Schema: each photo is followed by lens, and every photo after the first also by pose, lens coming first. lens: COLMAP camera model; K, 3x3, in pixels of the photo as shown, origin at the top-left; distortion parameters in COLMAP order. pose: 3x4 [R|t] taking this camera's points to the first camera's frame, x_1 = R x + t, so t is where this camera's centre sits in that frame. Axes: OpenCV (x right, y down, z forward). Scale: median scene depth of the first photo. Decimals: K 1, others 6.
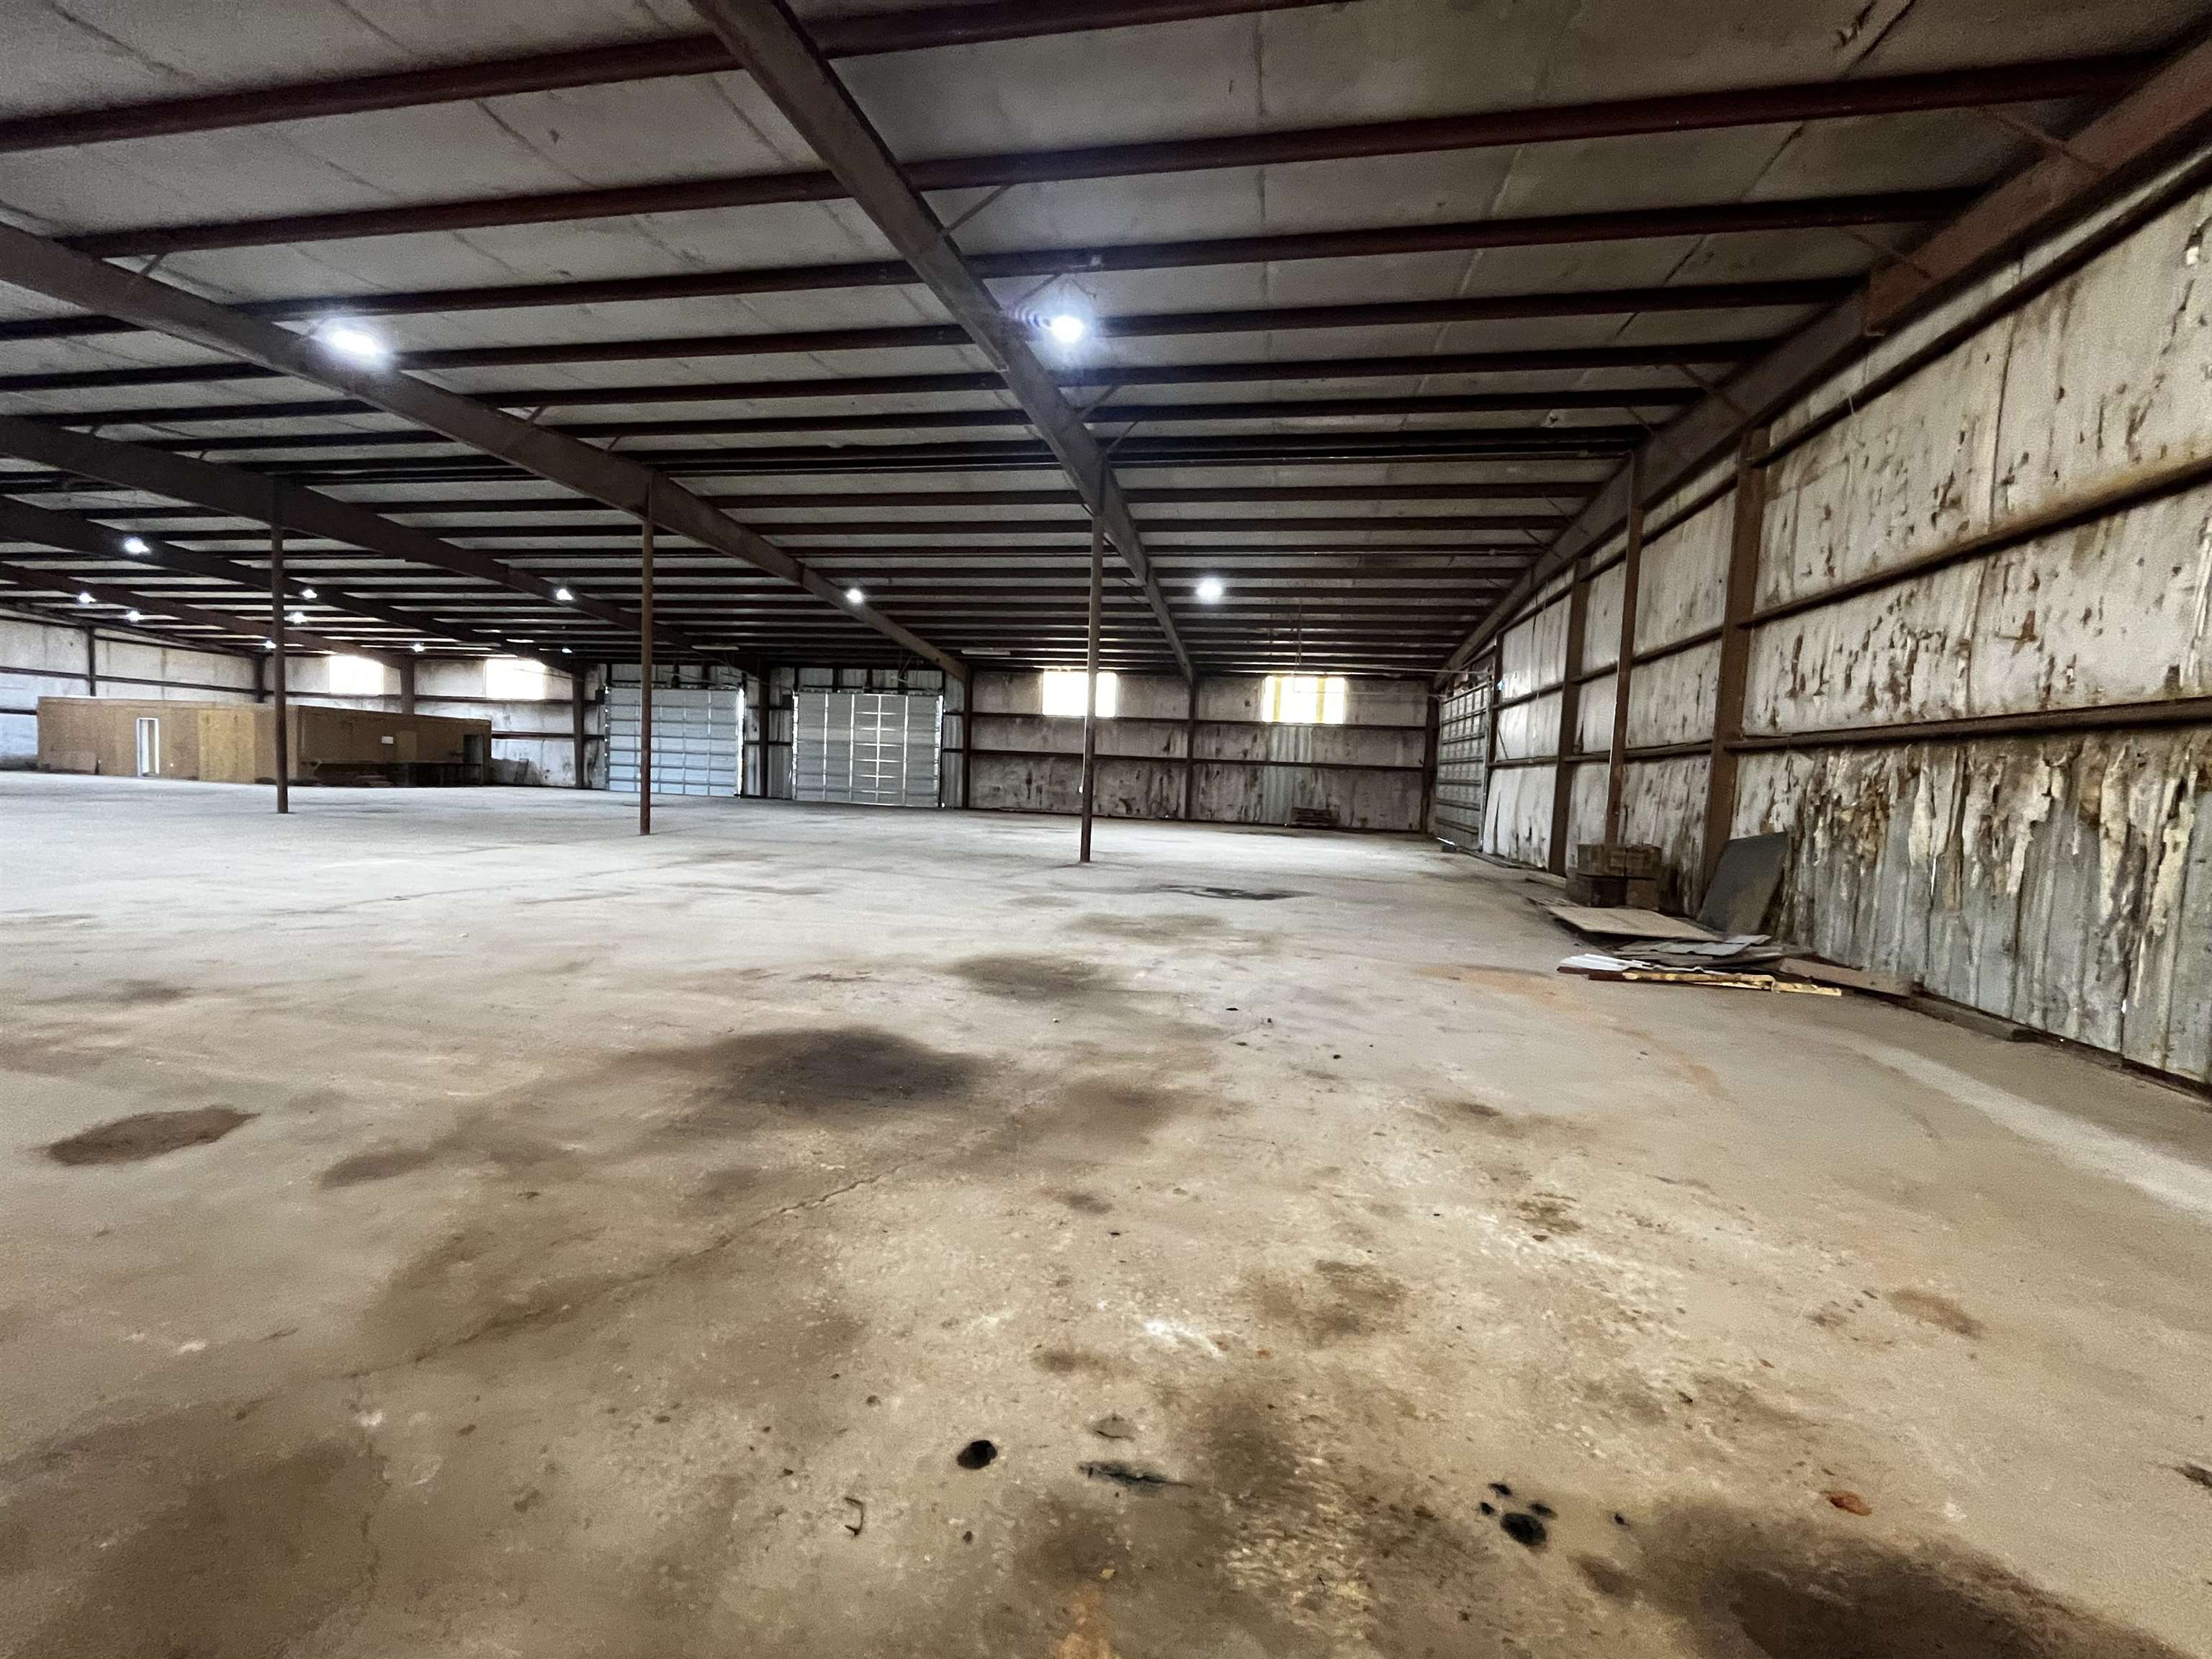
lens RADIAL K [[908.0, 0, 1100.5], [0, 908.0, 825.6], [0, 0, 1]] dist [-0.002578, -0.000477]
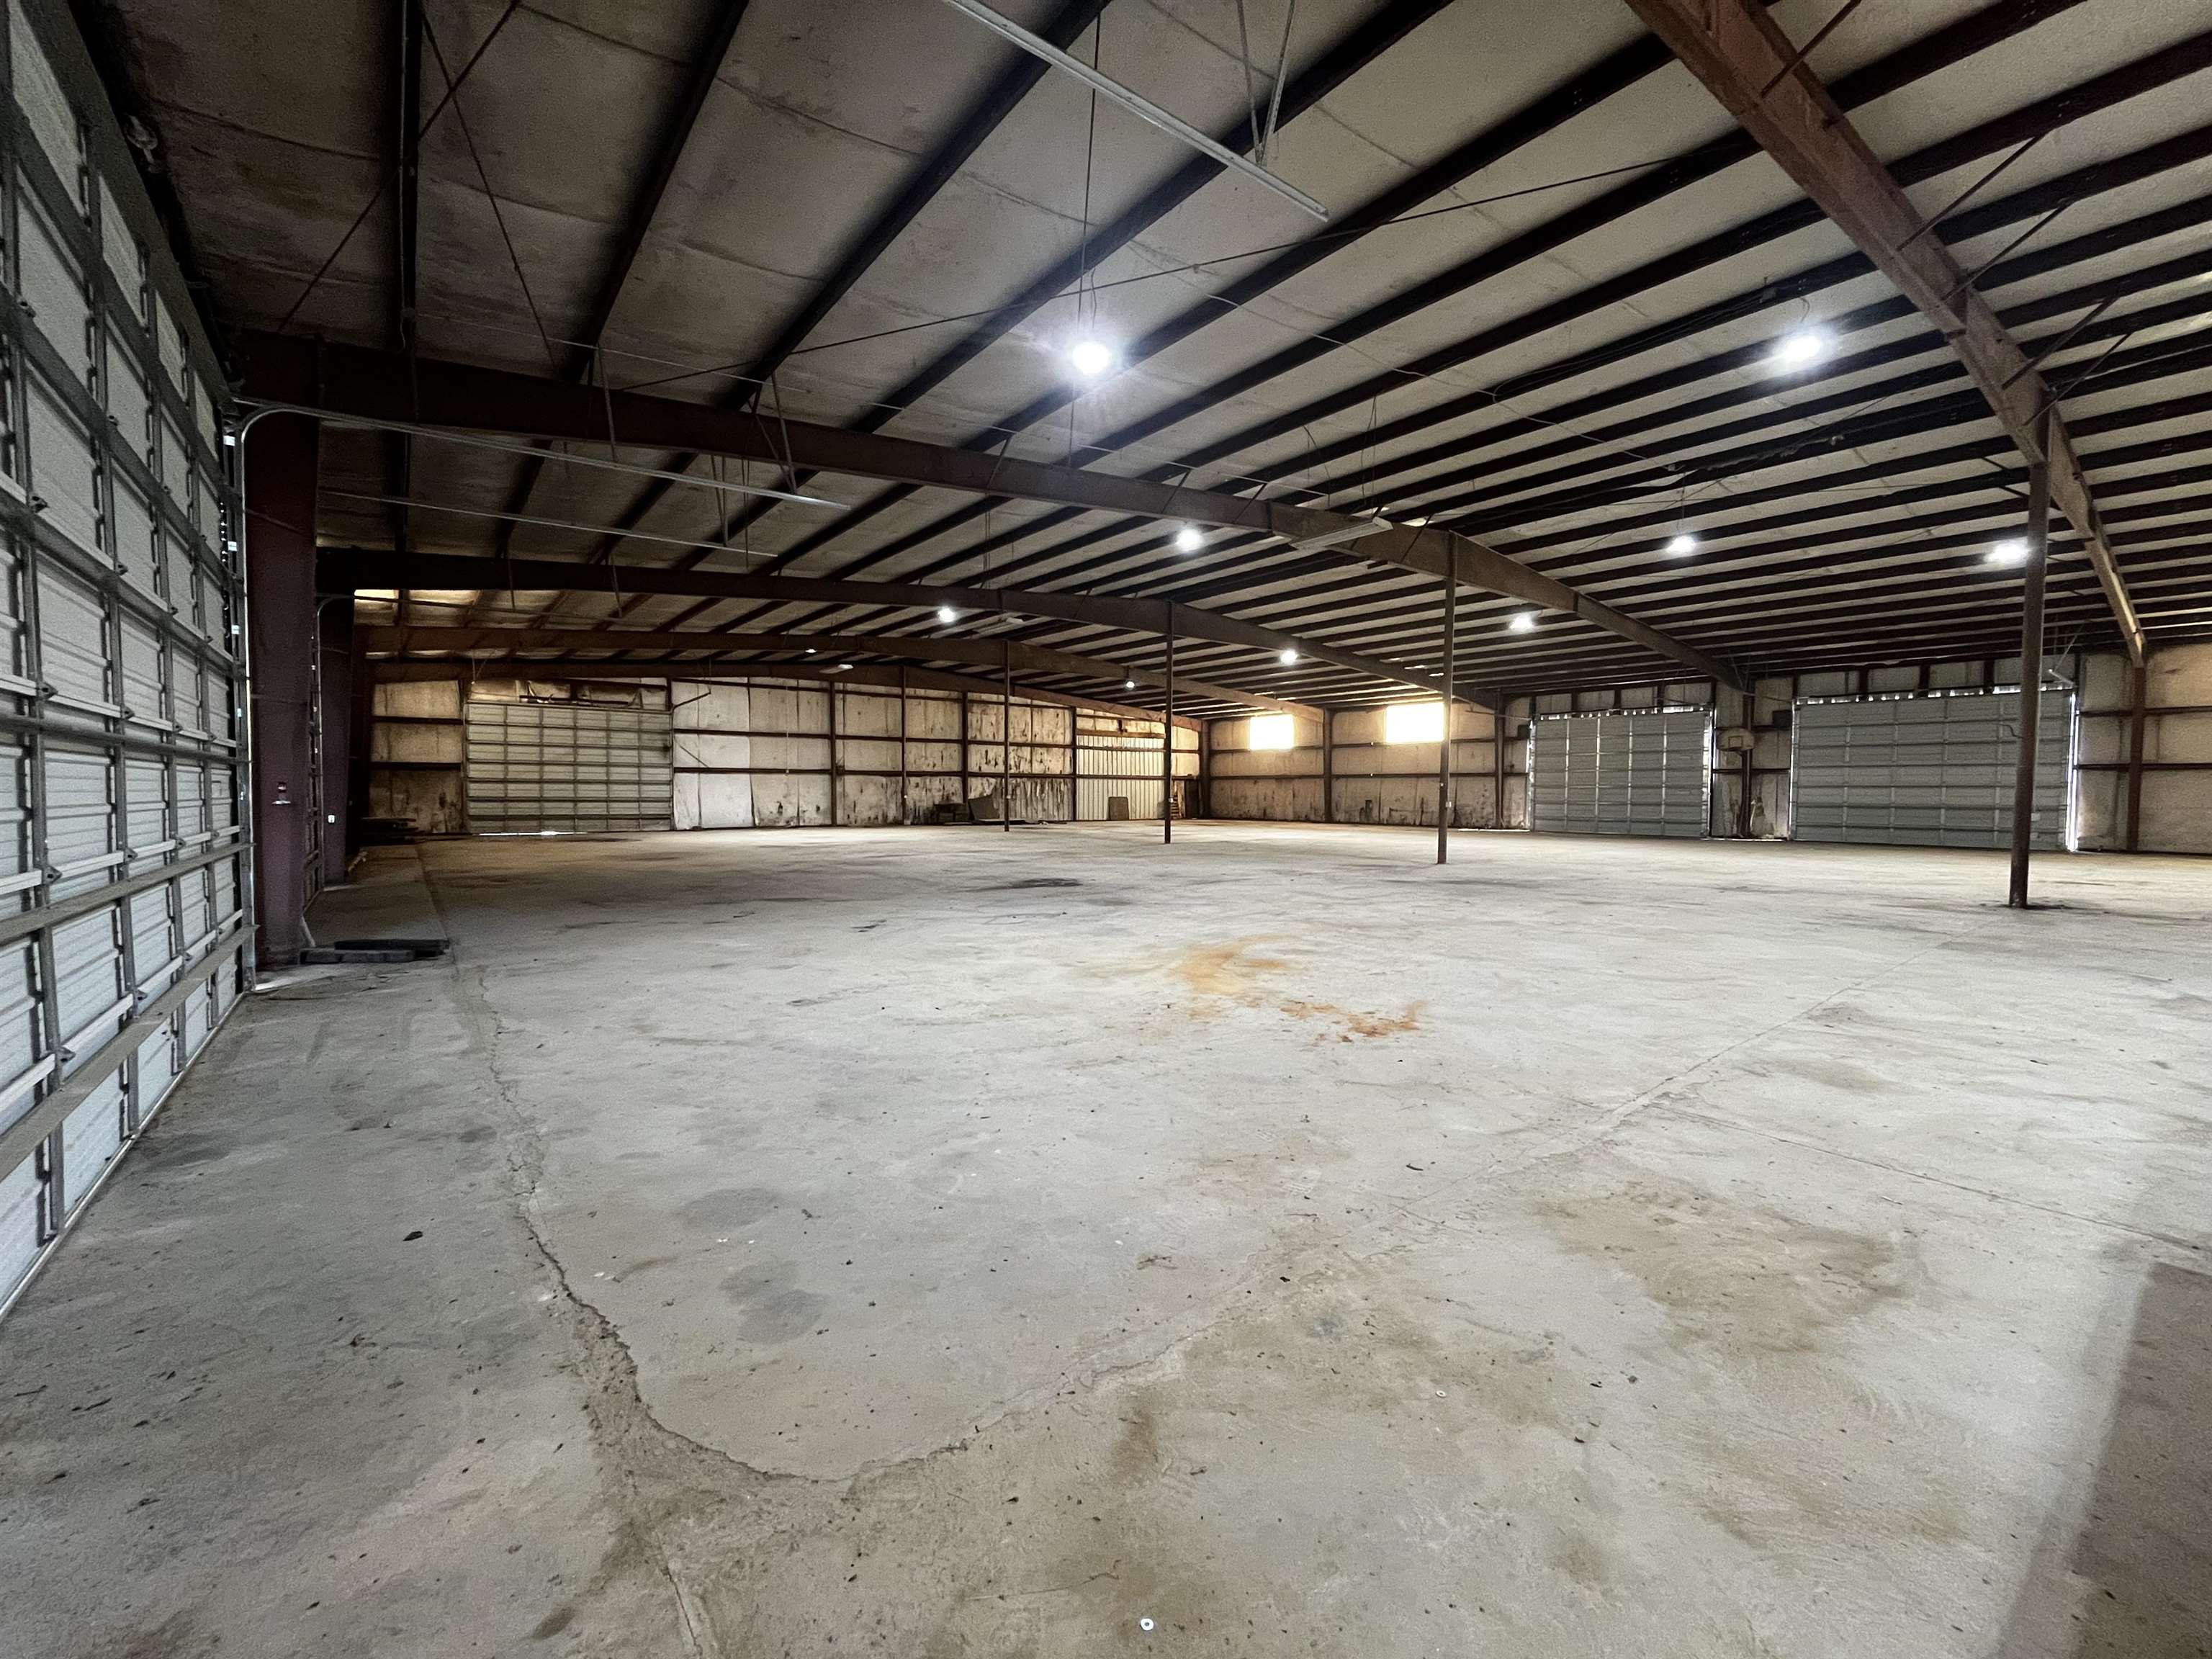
lens RADIAL K [[908.0, 0, 1099.3], [0, 908.0, 827.2], [0, 0, 1]] dist [-0.002578, -0.000477]
pose [[-0.754720, -0.073197, 0.651951, -2.689609], [0.000833, 0.993649, 0.112525, -0.358819], [-0.656046, 0.085468, -0.749866, 4.254223]]
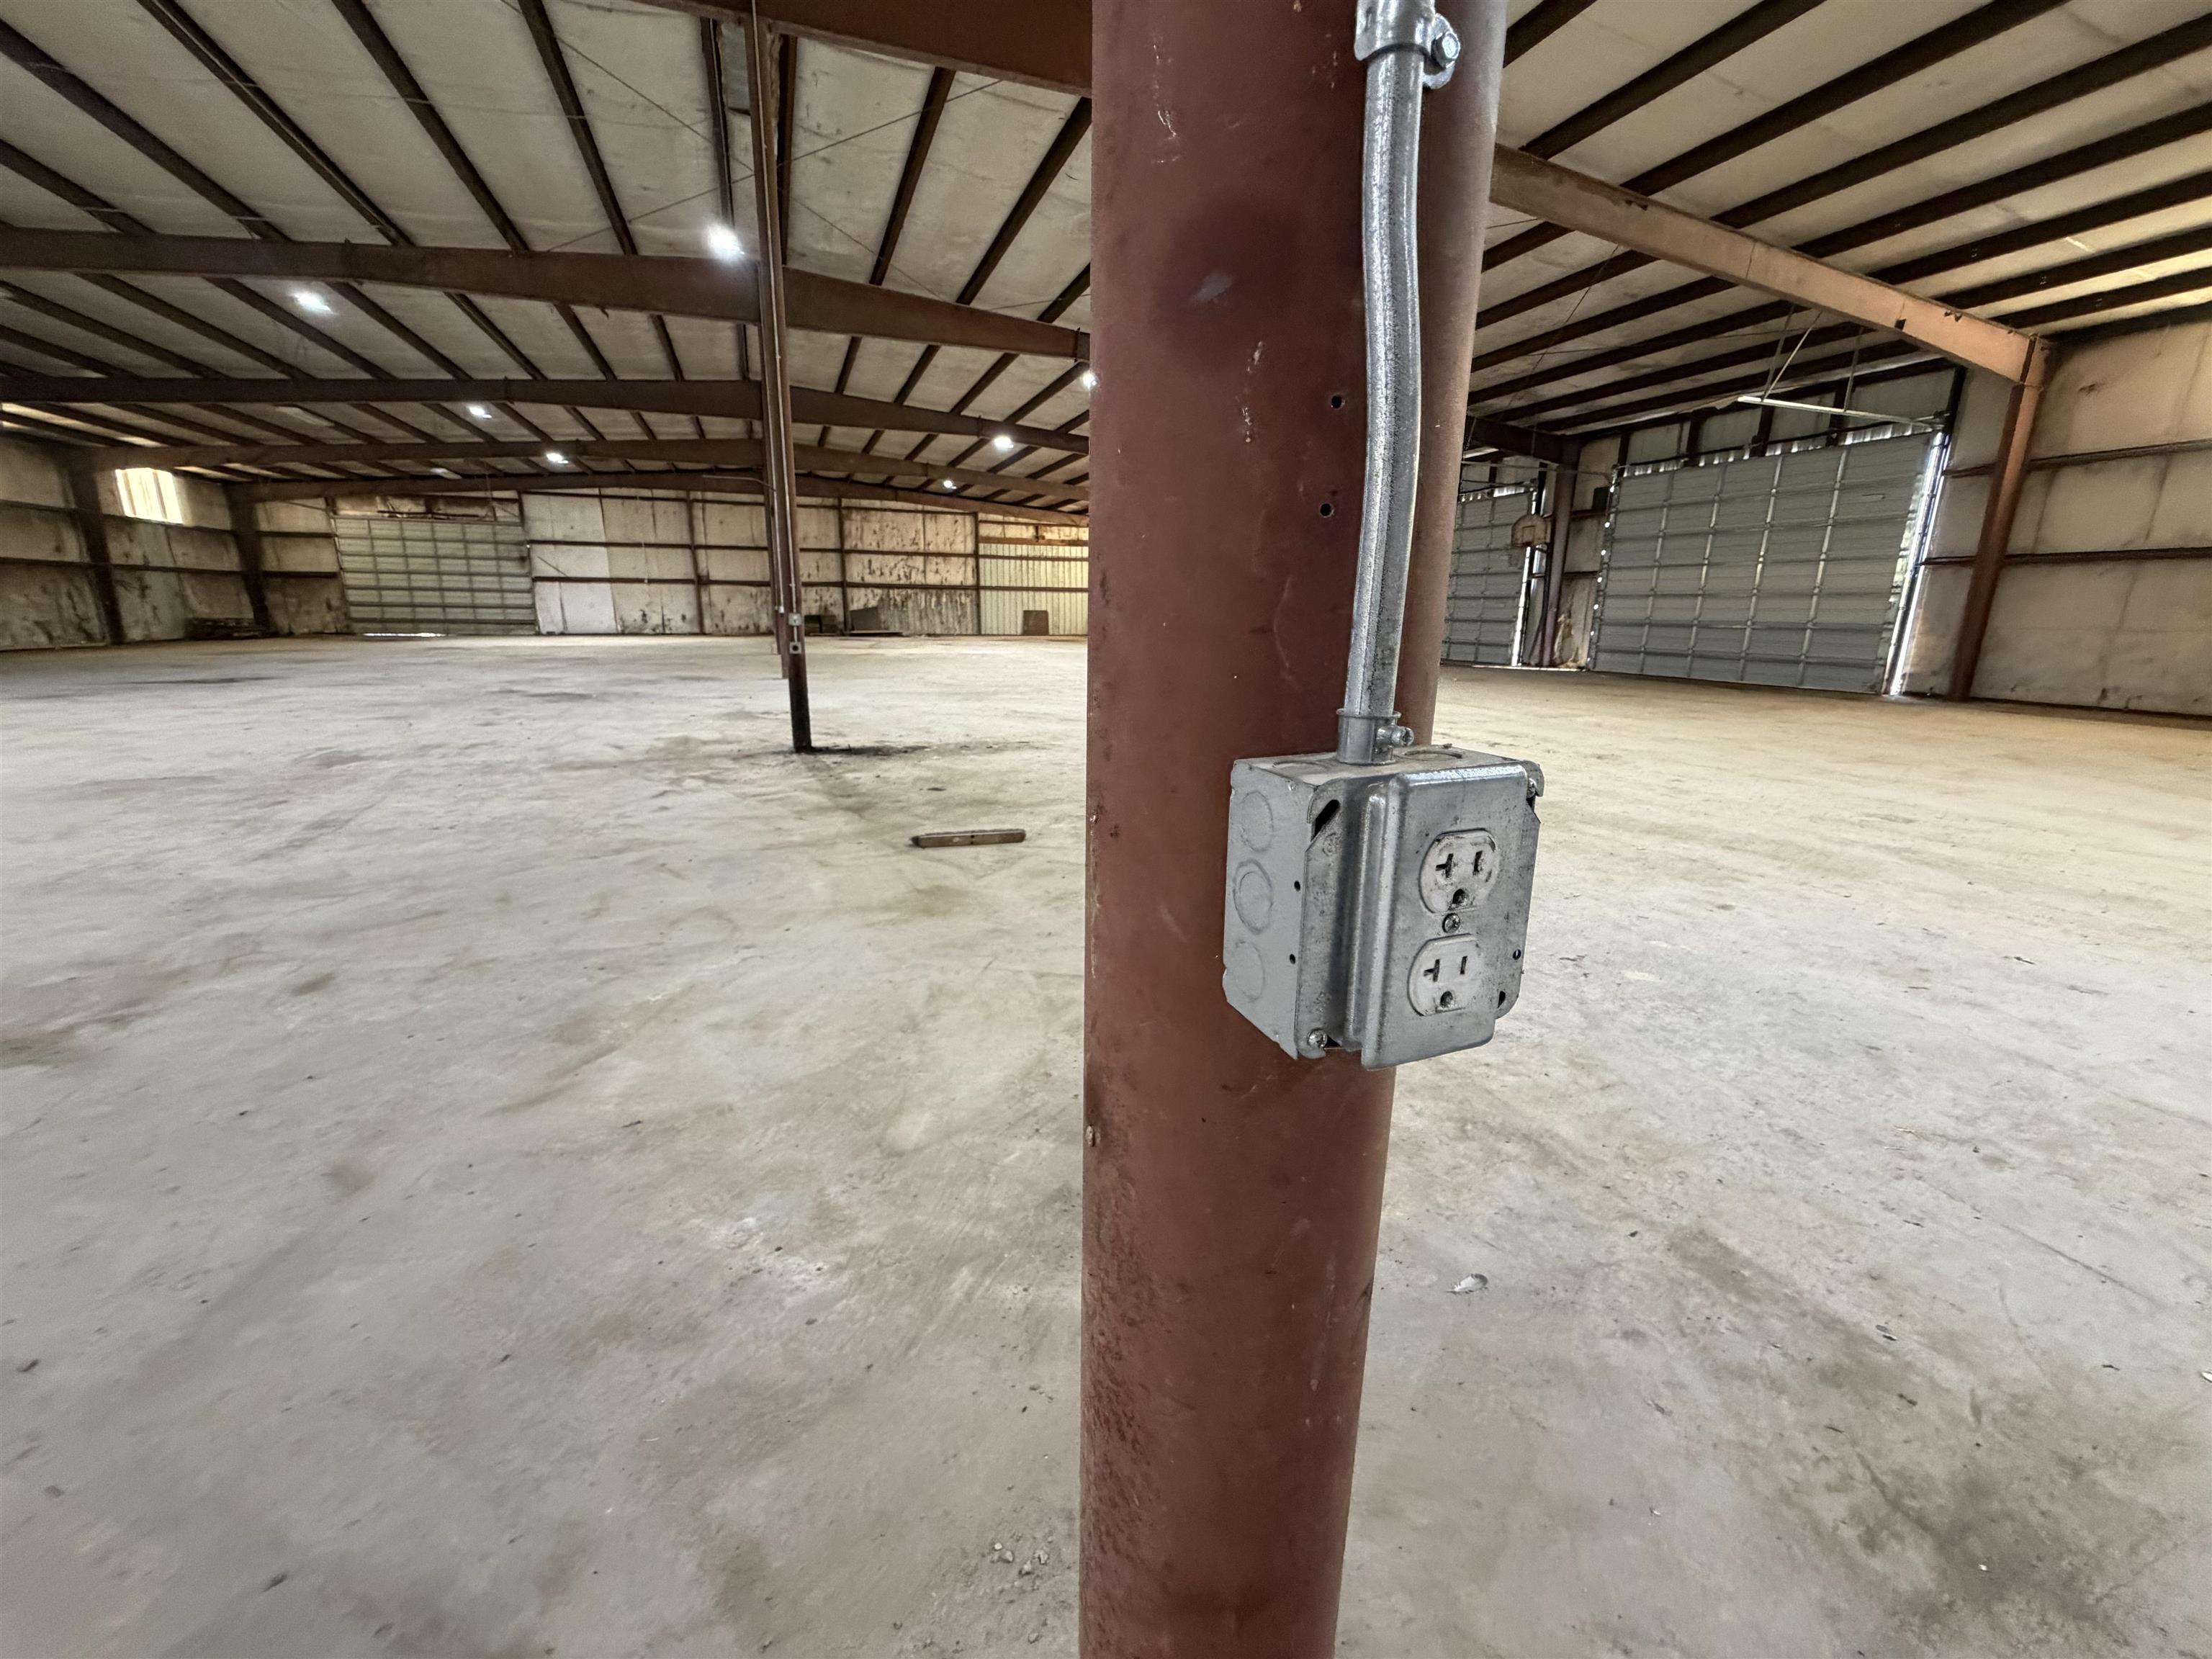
lens RADIAL K [[886.6, 0, 1100.2], [0, 886.6, 828.1], [0, 0, 1]] dist [0.003075, 0.000203]
pose [[-0.514110, -0.254631, 0.819057, -3.847870], [0.016062, 0.951893, 0.306010, -0.290308], [-0.857574, 0.170478, -0.485288, 2.513701]]
